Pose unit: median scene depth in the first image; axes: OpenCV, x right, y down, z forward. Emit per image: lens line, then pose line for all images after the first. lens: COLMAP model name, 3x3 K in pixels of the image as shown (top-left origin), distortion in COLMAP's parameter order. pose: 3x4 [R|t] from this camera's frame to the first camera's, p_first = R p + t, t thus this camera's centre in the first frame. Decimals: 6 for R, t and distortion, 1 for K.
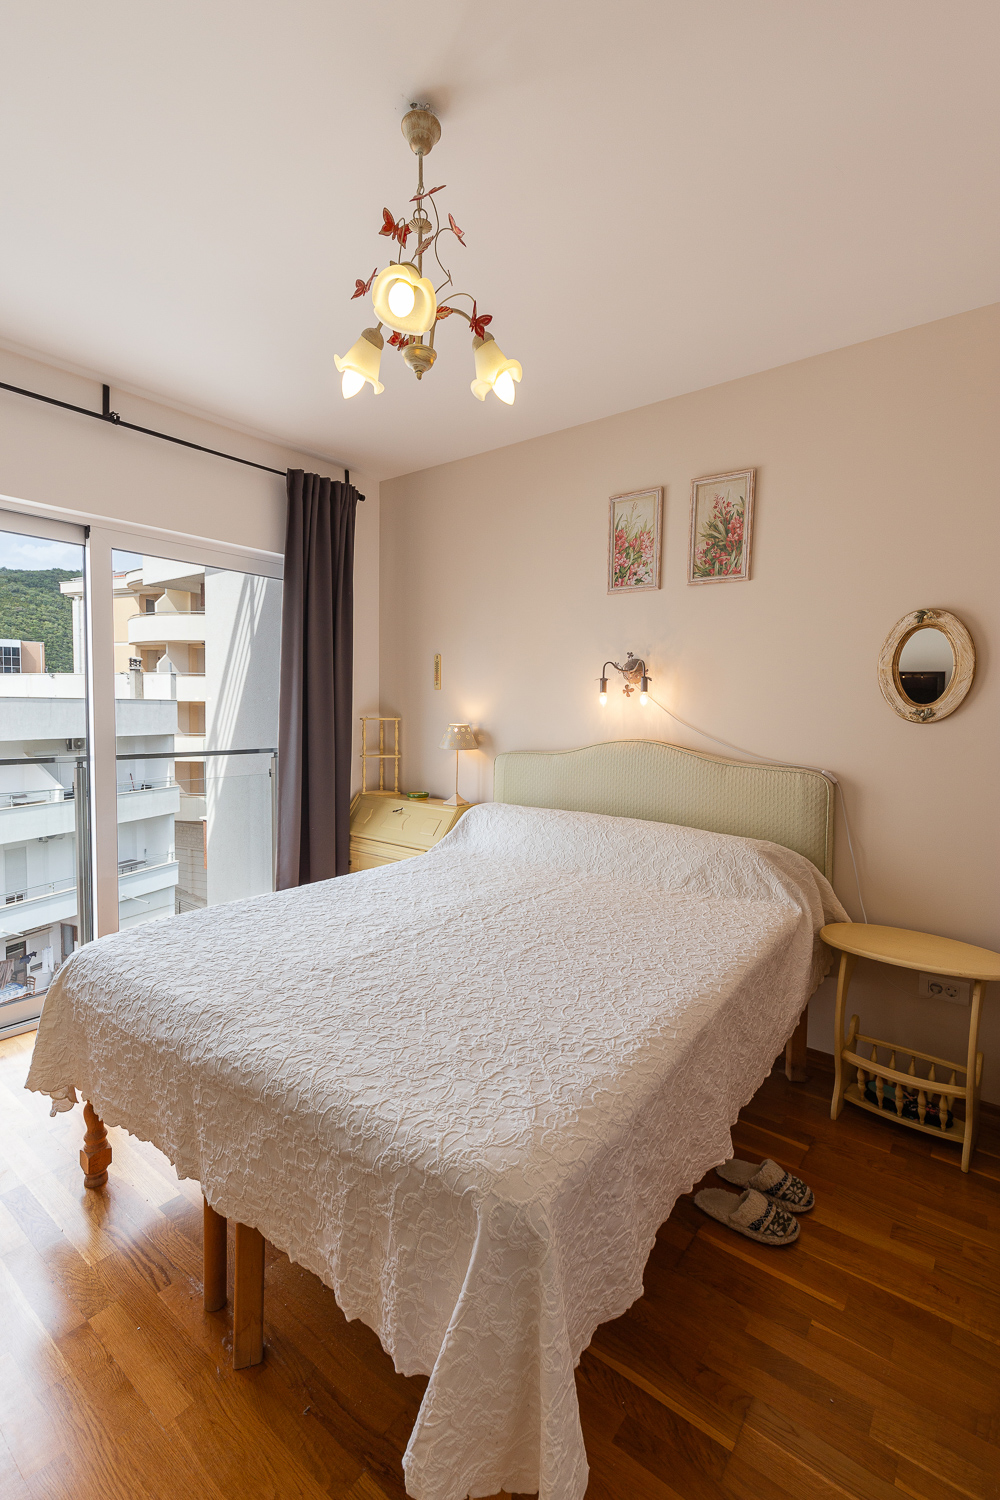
lens RADIAL K [[677.9, 0, 500.0], [0, 677.9, 750.0], [0, 0, 1]] dist [-0.001255, 0.000004]
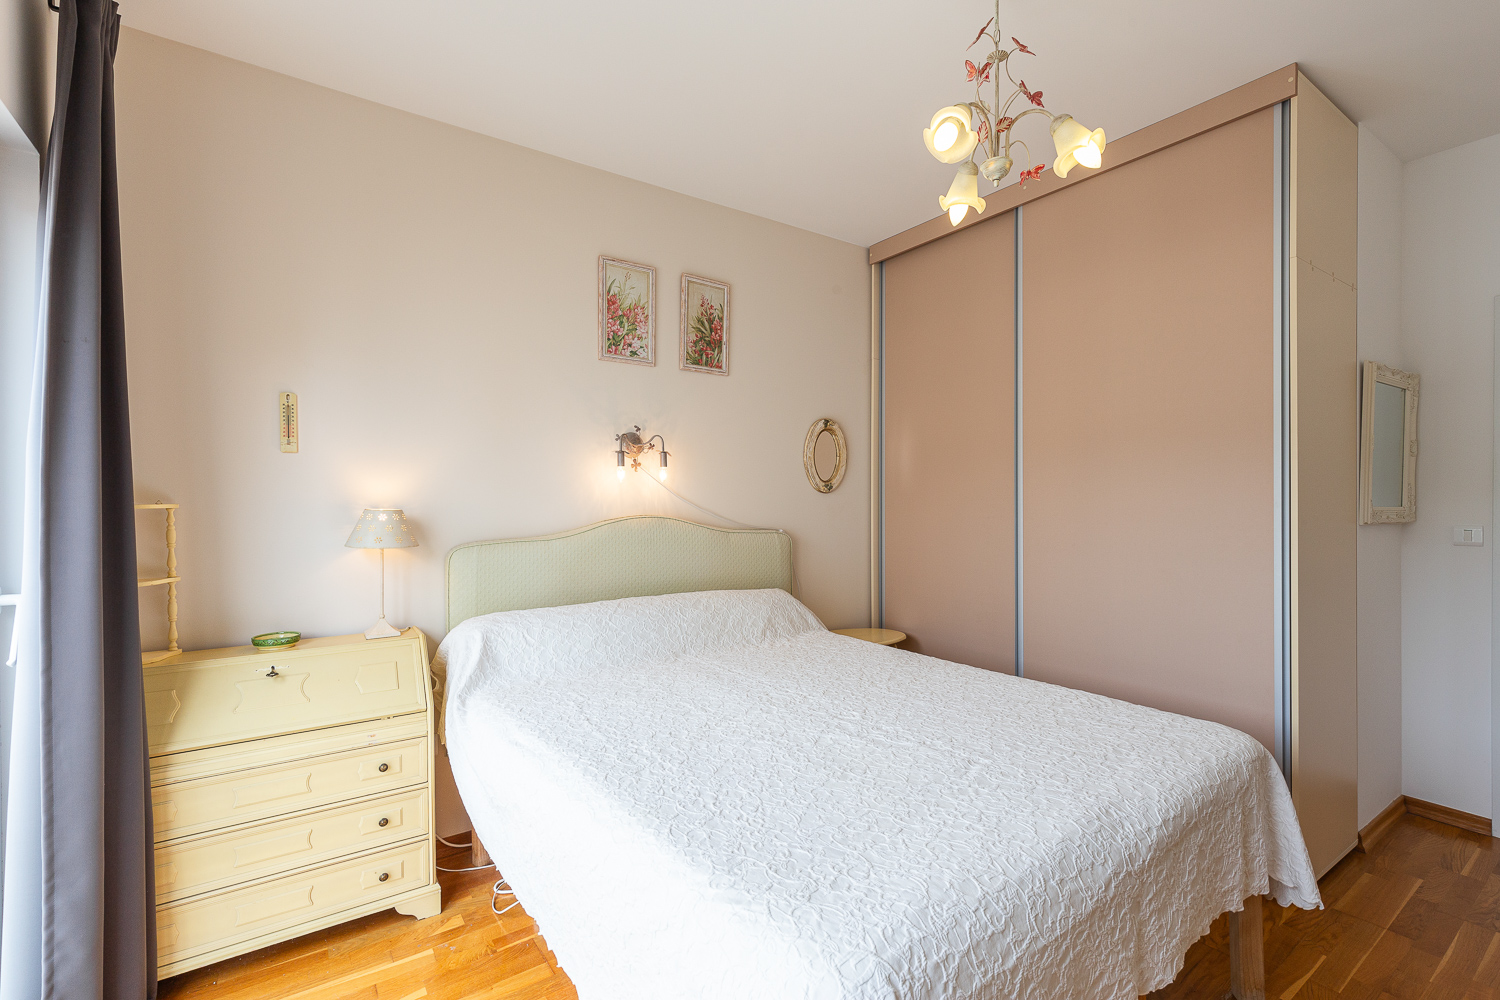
lens RADIAL K [[677.9, 0, 750.0], [0, 677.9, 500.0], [0, 0, 1]] dist [-0.001255, 0.000004]
pose [[0.265650, -0.025061, 0.963744, -0.747475], [0.061422, 0.998071, 0.009023, -0.039362], [-0.962111, 0.056798, 0.266677, 0.630904]]
